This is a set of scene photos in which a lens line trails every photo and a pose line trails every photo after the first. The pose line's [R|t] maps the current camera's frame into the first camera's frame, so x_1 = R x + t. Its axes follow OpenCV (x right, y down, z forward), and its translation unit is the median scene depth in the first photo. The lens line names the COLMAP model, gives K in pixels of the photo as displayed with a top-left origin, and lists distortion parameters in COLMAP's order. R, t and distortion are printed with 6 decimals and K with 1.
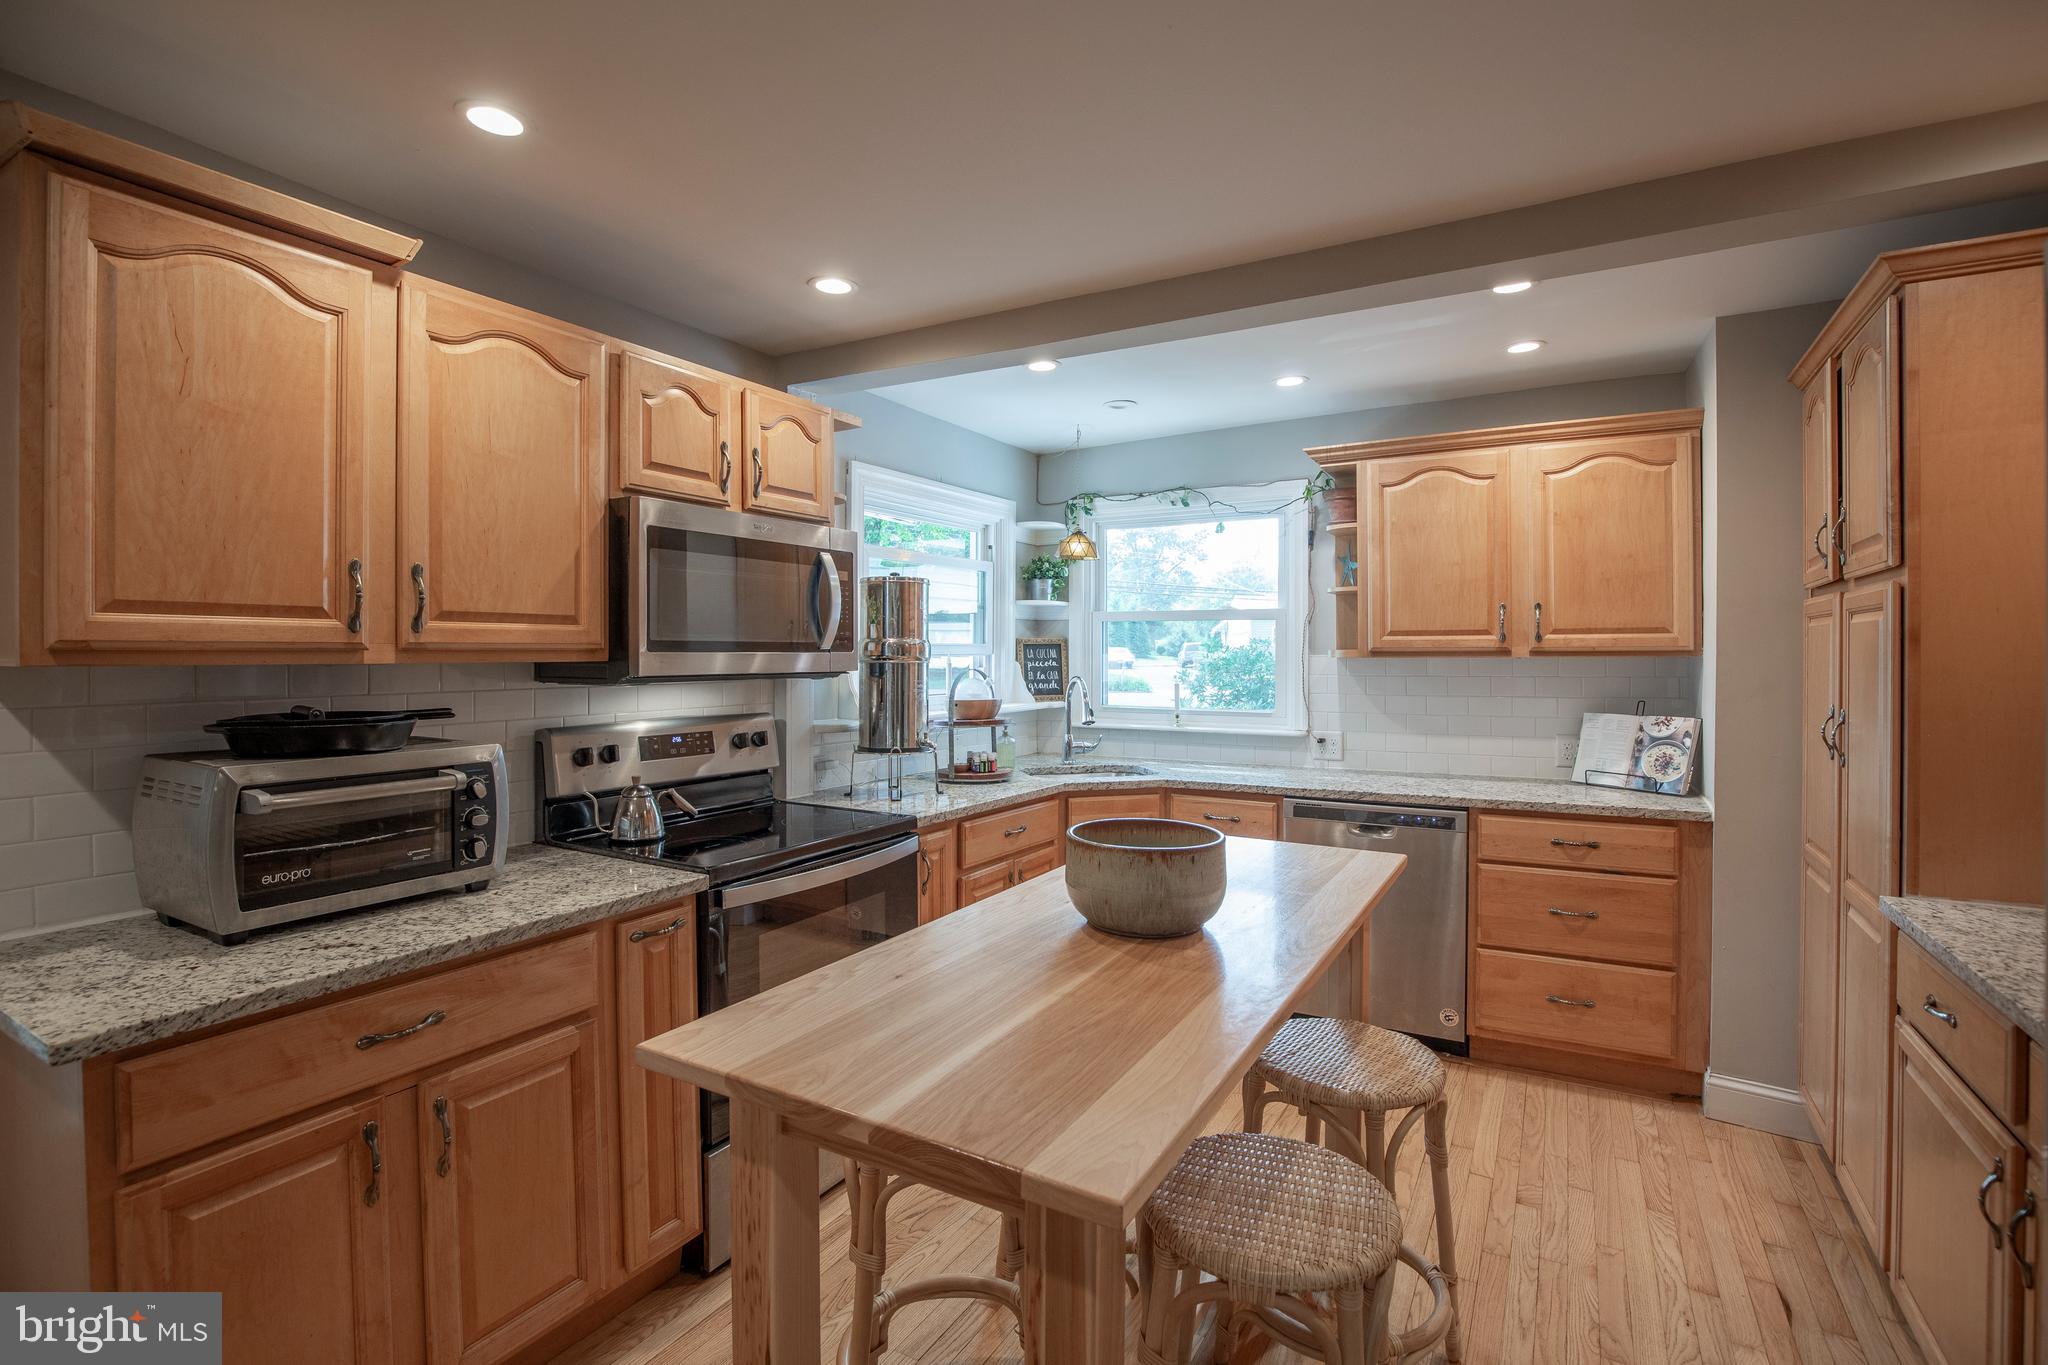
lens RADIAL K [[943.8, 0, 1037.2], [0, 943.8, 658.7], [0, 0, 1]] dist [-0.028843, 0.000736]
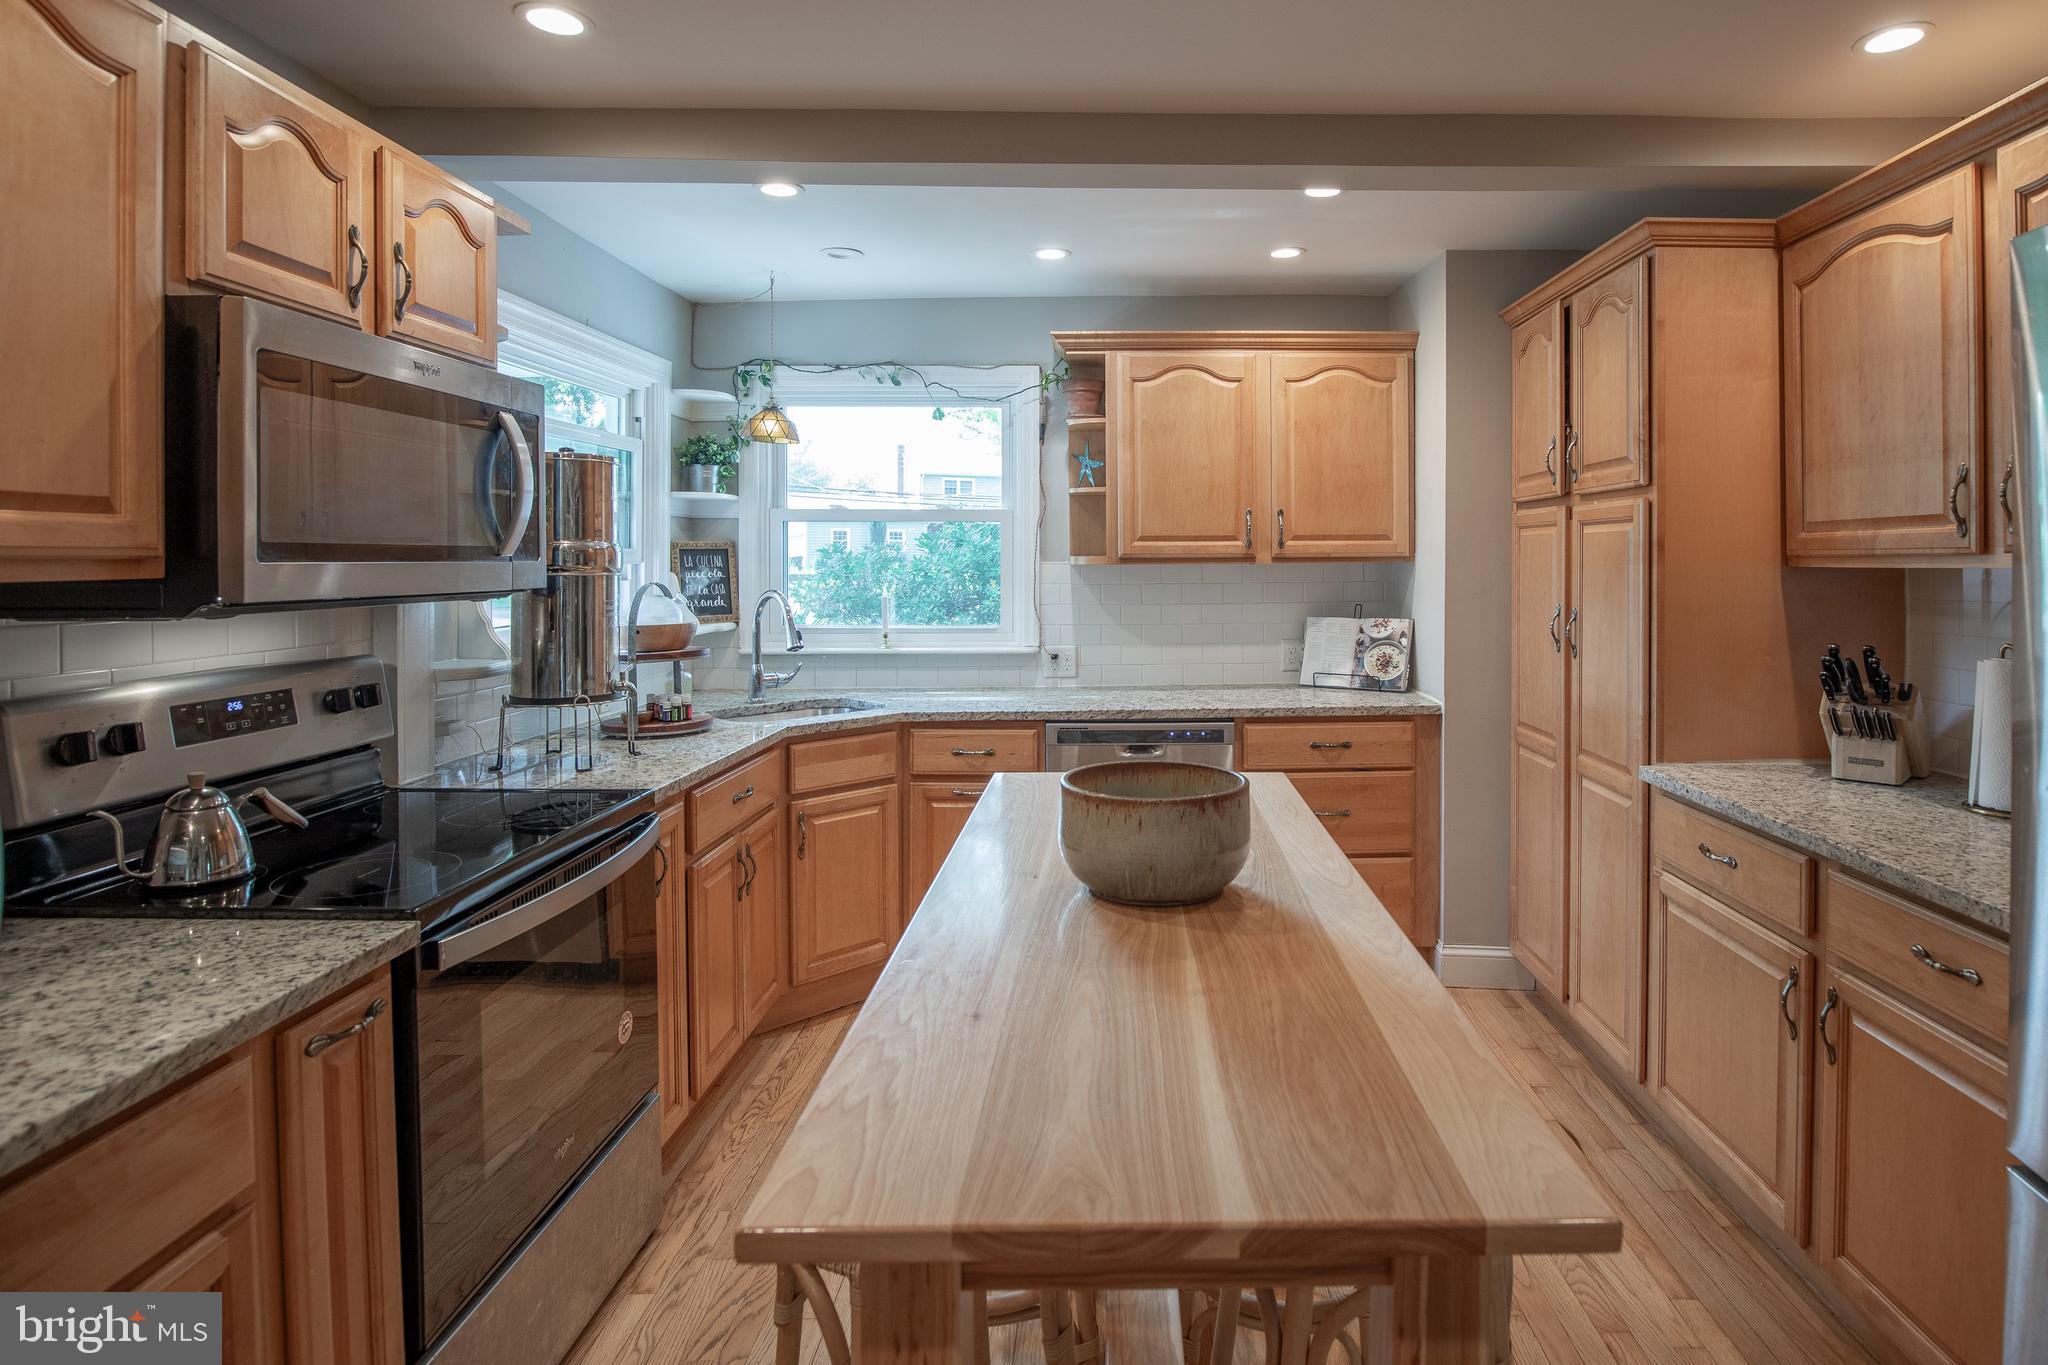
lens RADIAL K [[1062.1, 0, 1140.9], [0, 1062.1, 569.7], [0, 0, 1]] dist [-0.029790, 0.002284]
pose [[0.856981, -0.007595, 0.515292, -0.192515], [0.005637, 0.999970, 0.005363, -0.001895], [-0.515317, -0.001691, 0.856998, 0.106712]]
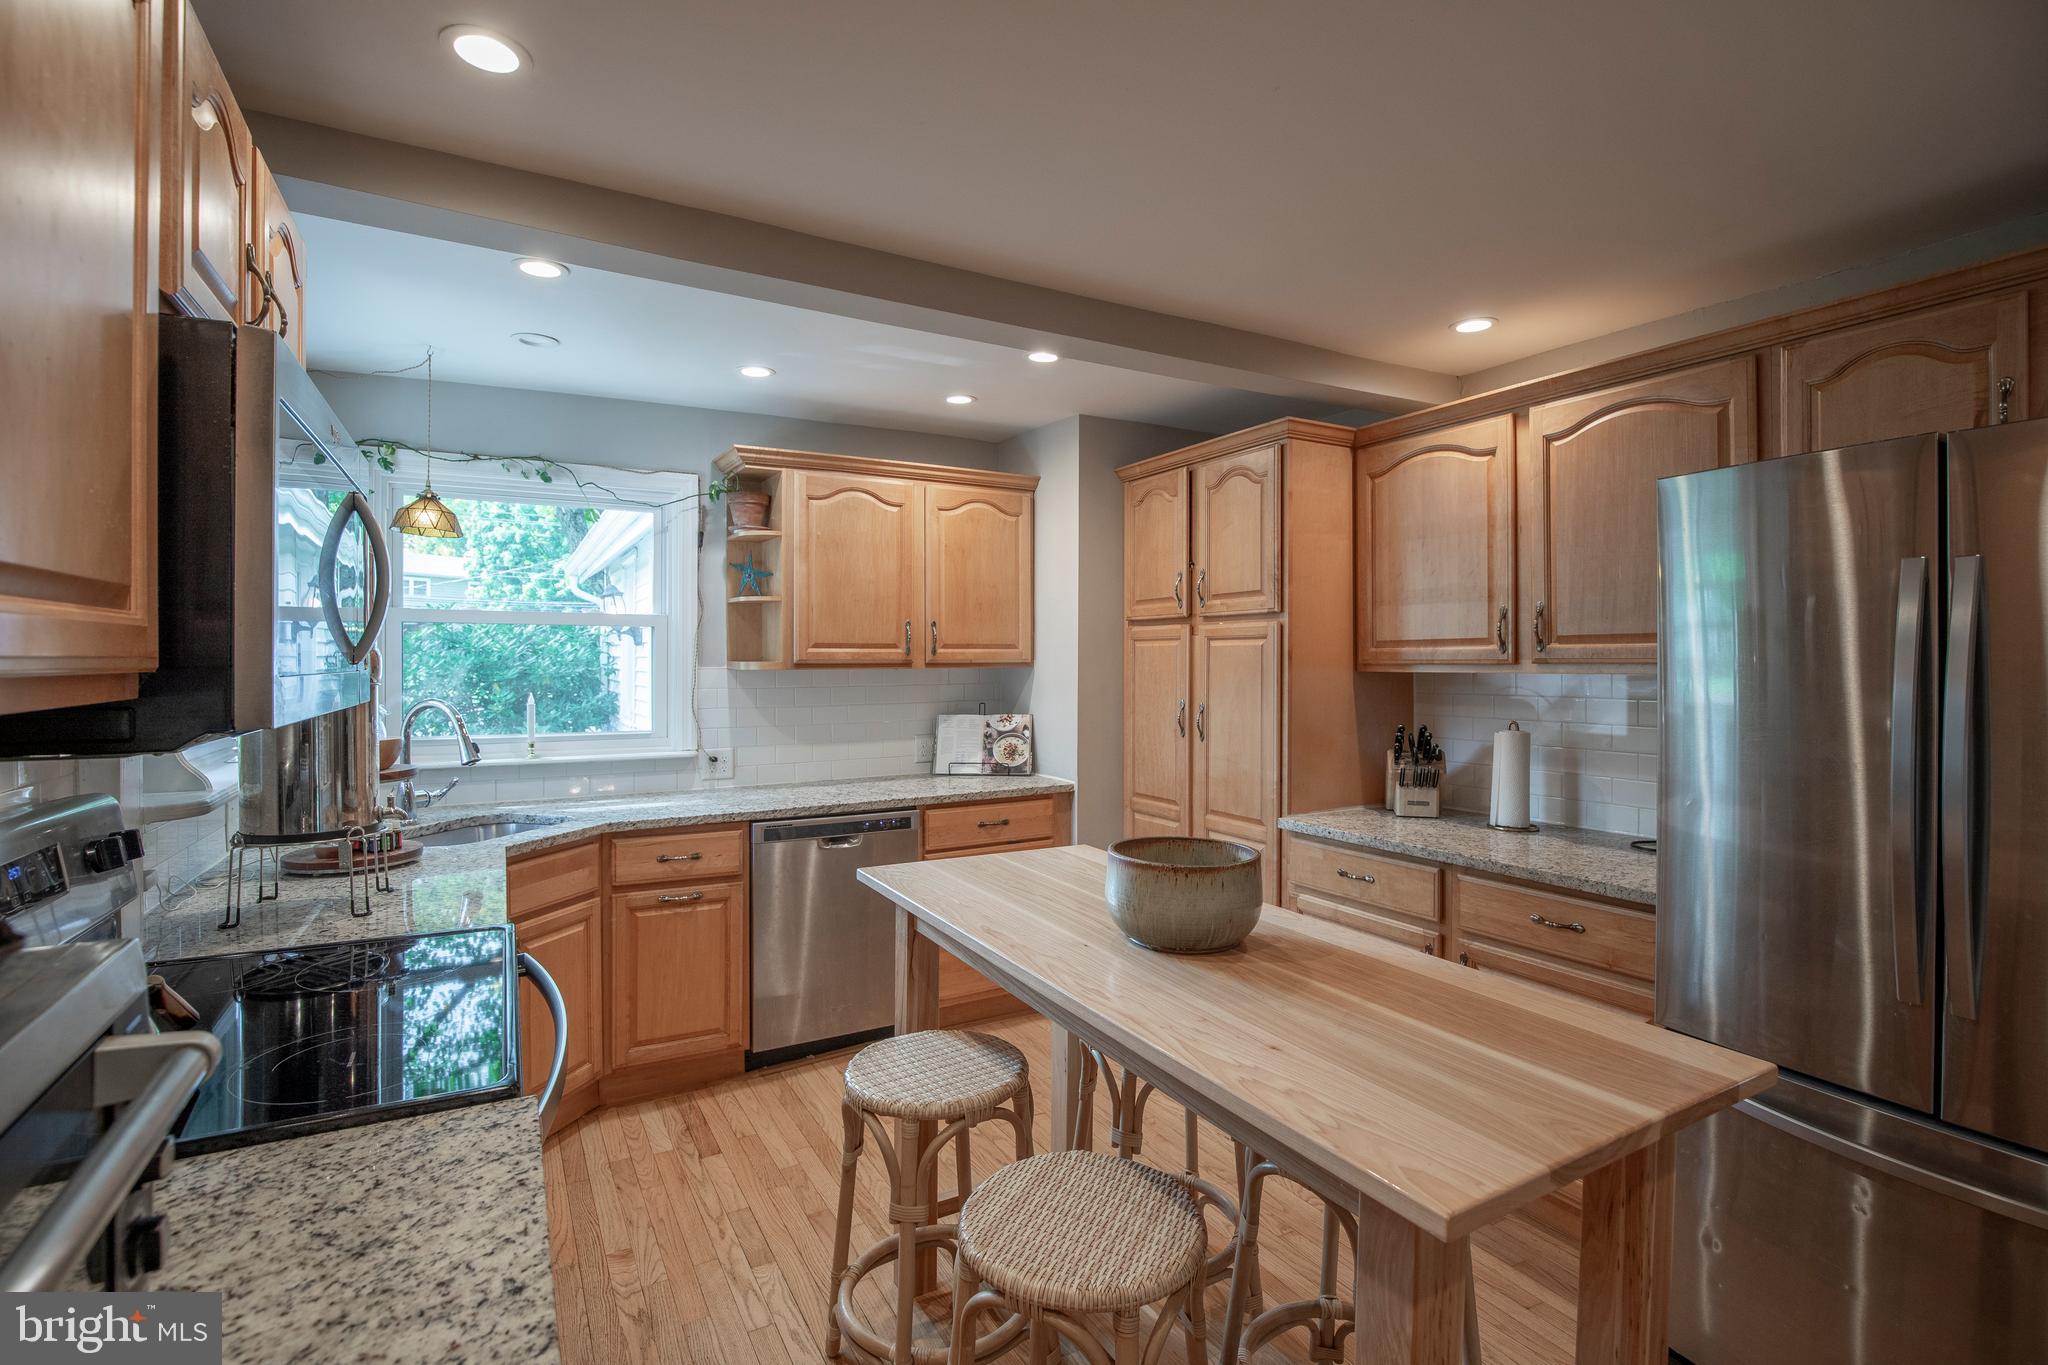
lens RADIAL K [[948.9, 0, 1032.5], [0, 948.9, 672.9], [0, 0, 1]] dist [-0.029216, 0.000206]
pose [[0.511133, -0.011001, 0.859431, -0.429637], [0.004533, 0.999939, 0.010103, -0.007881], [-0.859490, -0.001268, 0.511152, 0.319256]]
